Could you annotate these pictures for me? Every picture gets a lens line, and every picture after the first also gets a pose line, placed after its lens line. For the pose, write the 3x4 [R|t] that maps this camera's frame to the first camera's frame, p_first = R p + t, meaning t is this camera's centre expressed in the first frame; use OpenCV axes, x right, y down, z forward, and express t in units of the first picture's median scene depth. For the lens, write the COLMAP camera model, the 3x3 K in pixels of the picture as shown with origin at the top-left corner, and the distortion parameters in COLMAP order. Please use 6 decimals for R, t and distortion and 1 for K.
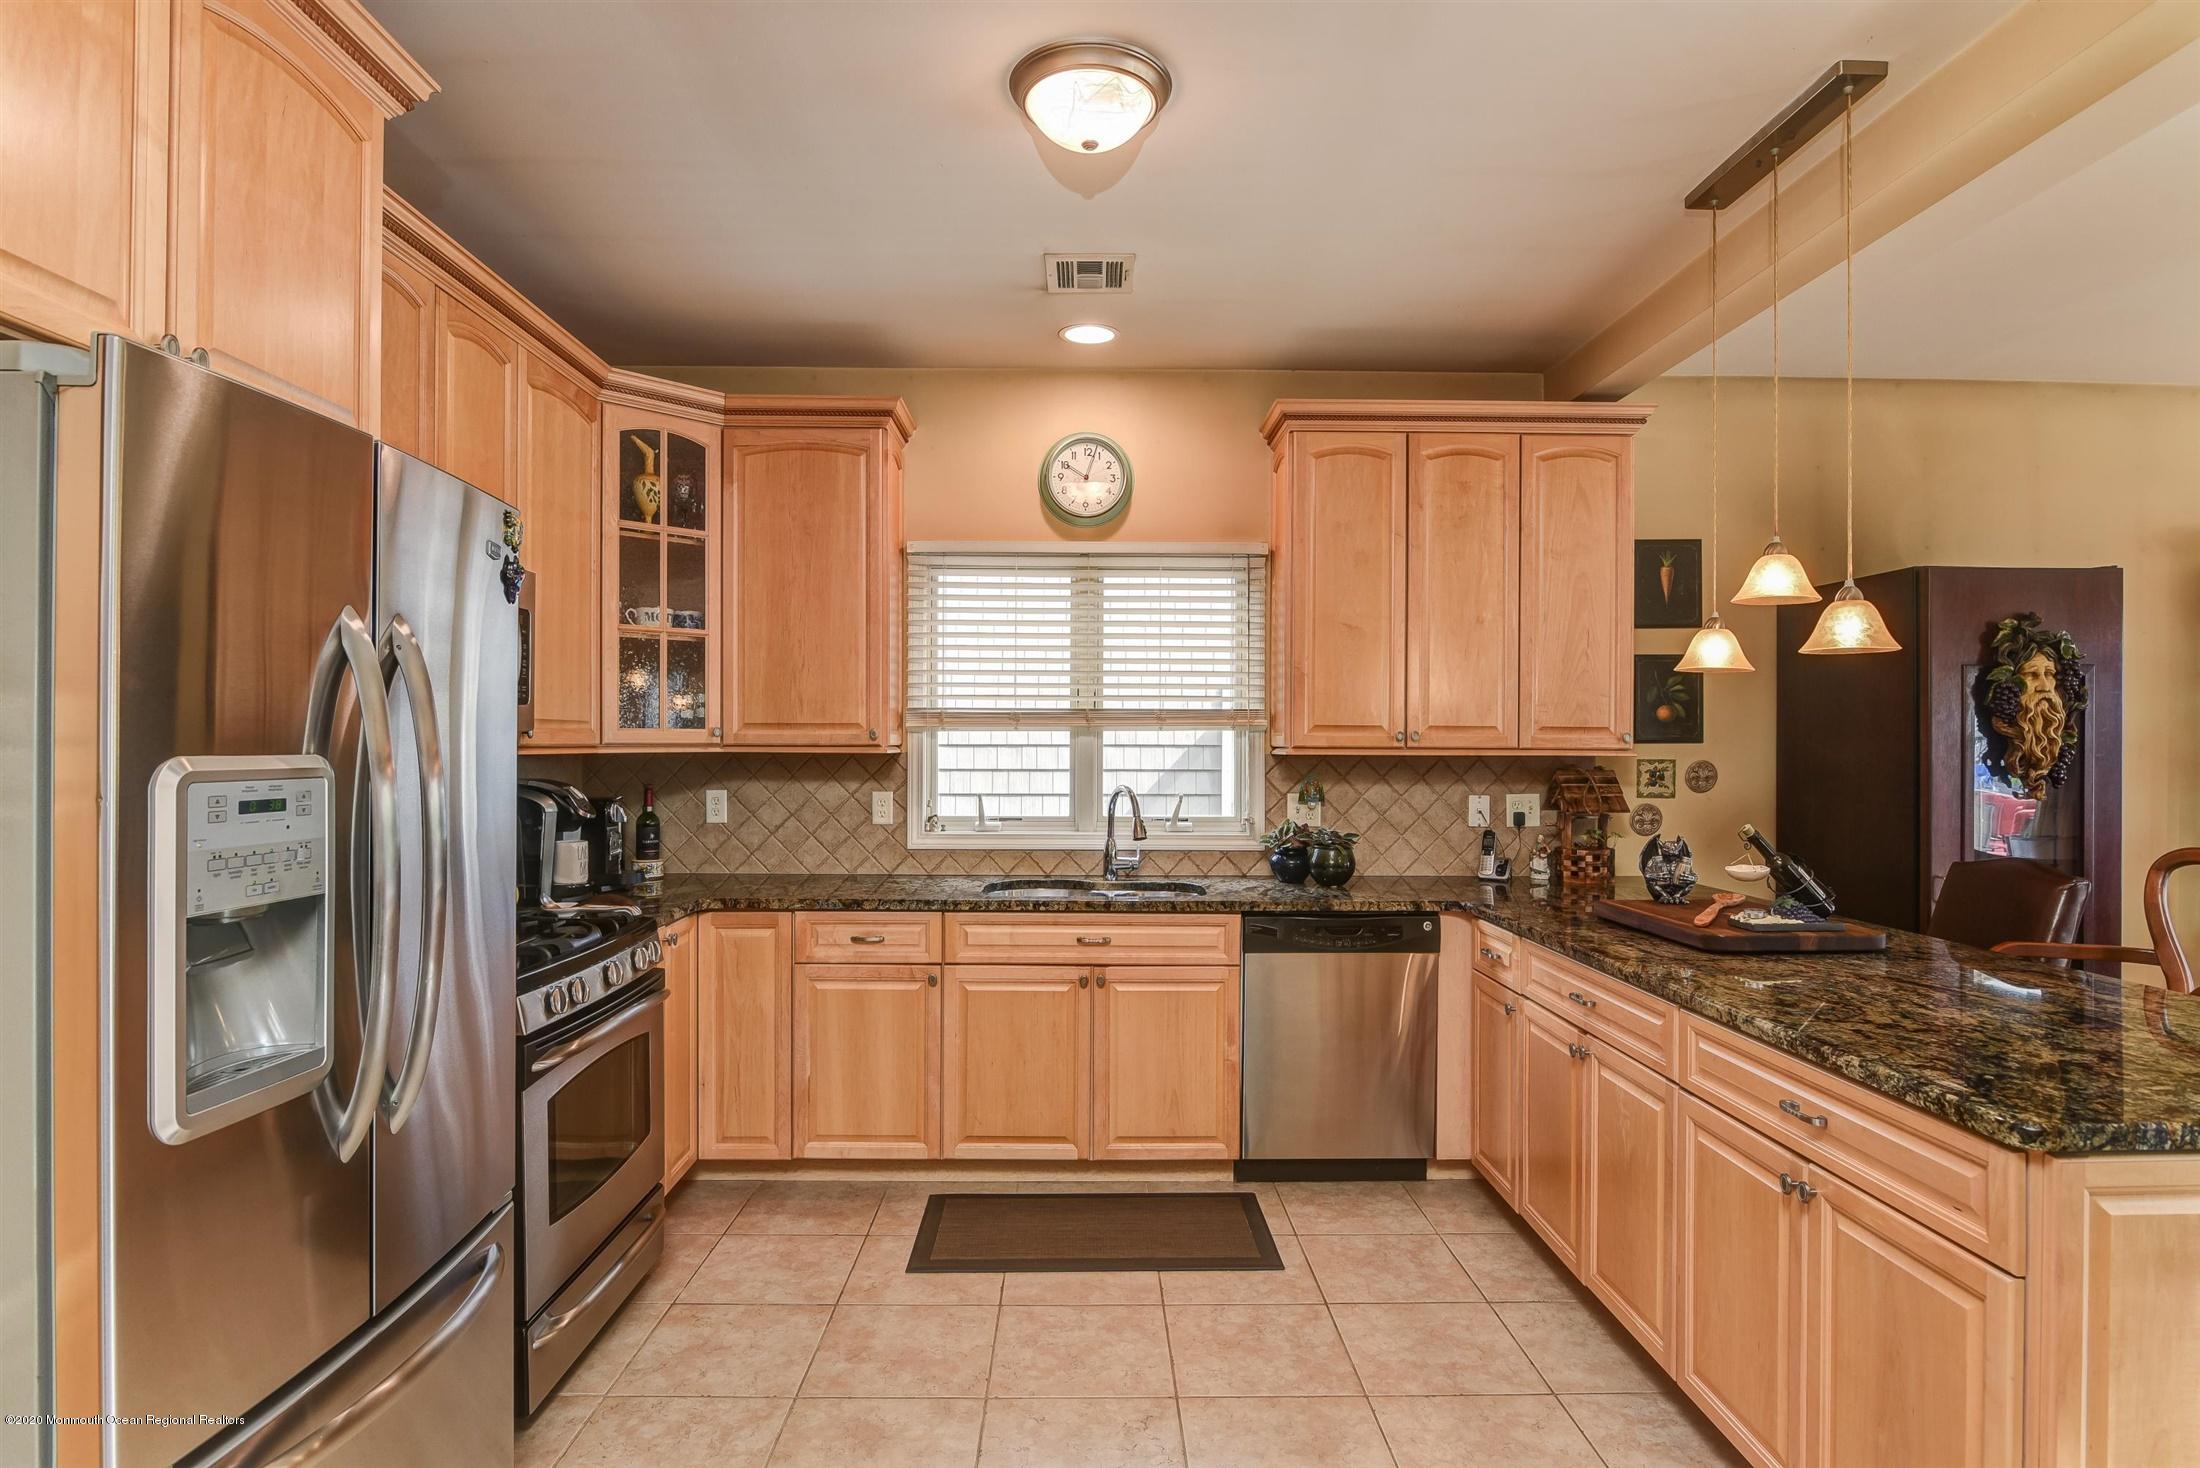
lens RADIAL K [[1146.8, 0, 1096.1], [0, 1146.8, 749.5], [0, 0, 1]] dist [-0.018754, -0.001409]
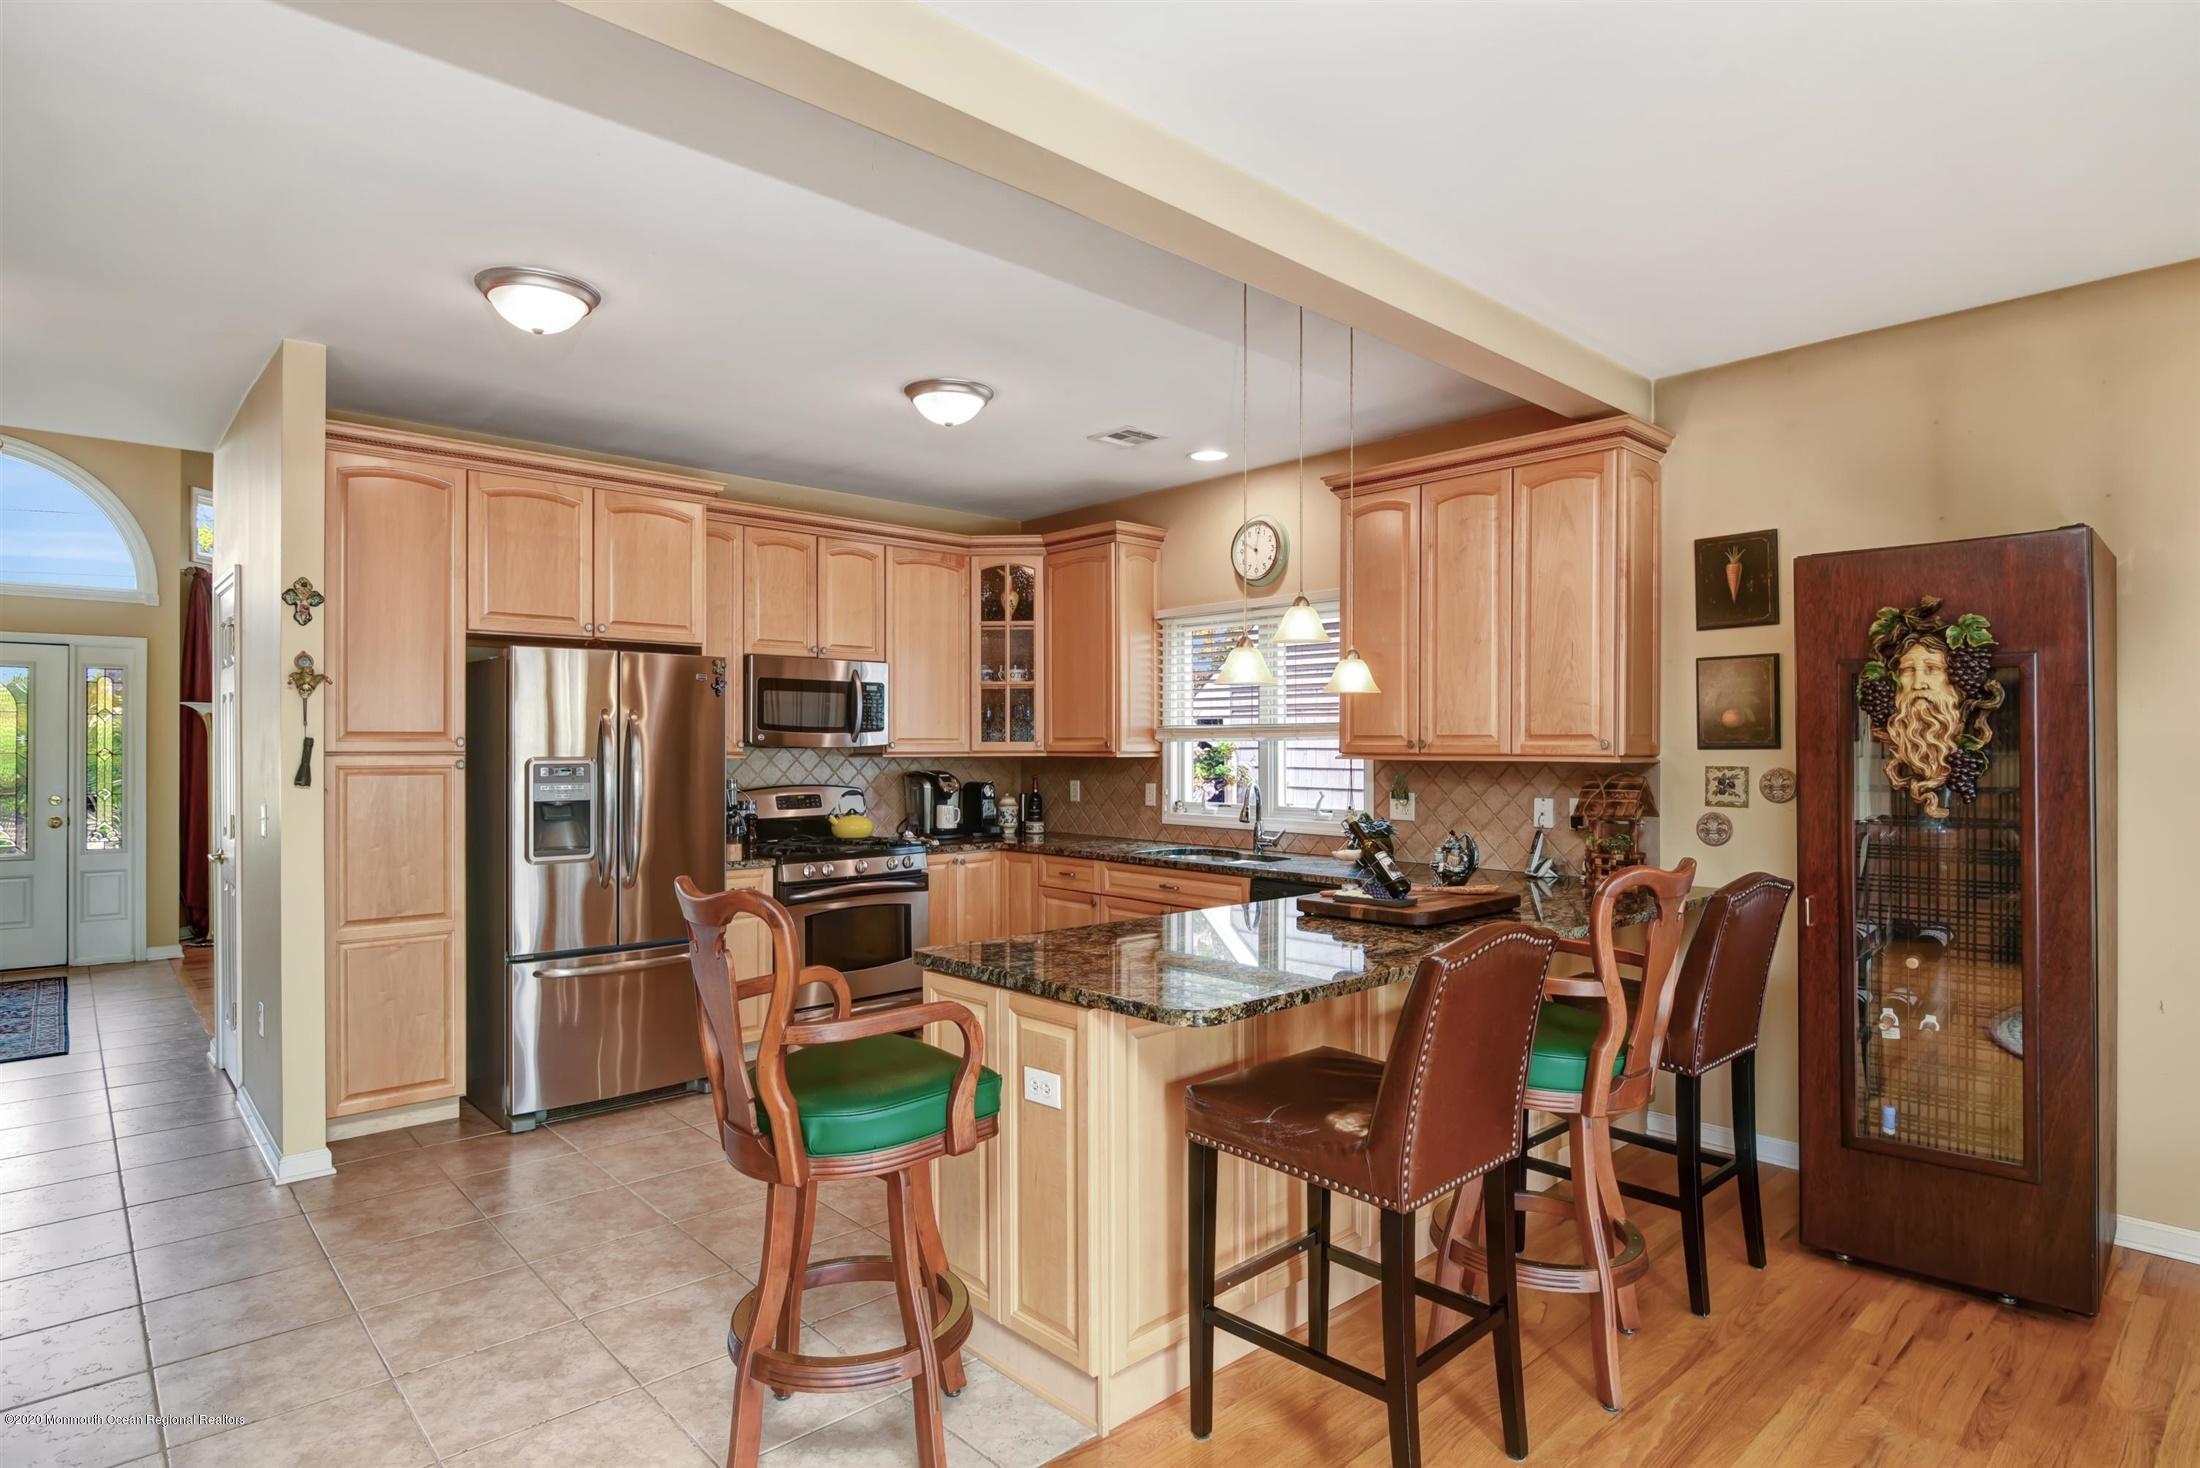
lens RADIAL K [[1146.8, 0, 1105.7], [0, 1146.8, 744.2], [0, 0, 1]] dist [-0.018754, -0.001409]
pose [[0.674063, -0.004679, -0.738659, 0.867750], [-0.000668, 0.999976, -0.006943, -0.003061], [0.738673, 0.005174, 0.674044, -0.026010]]
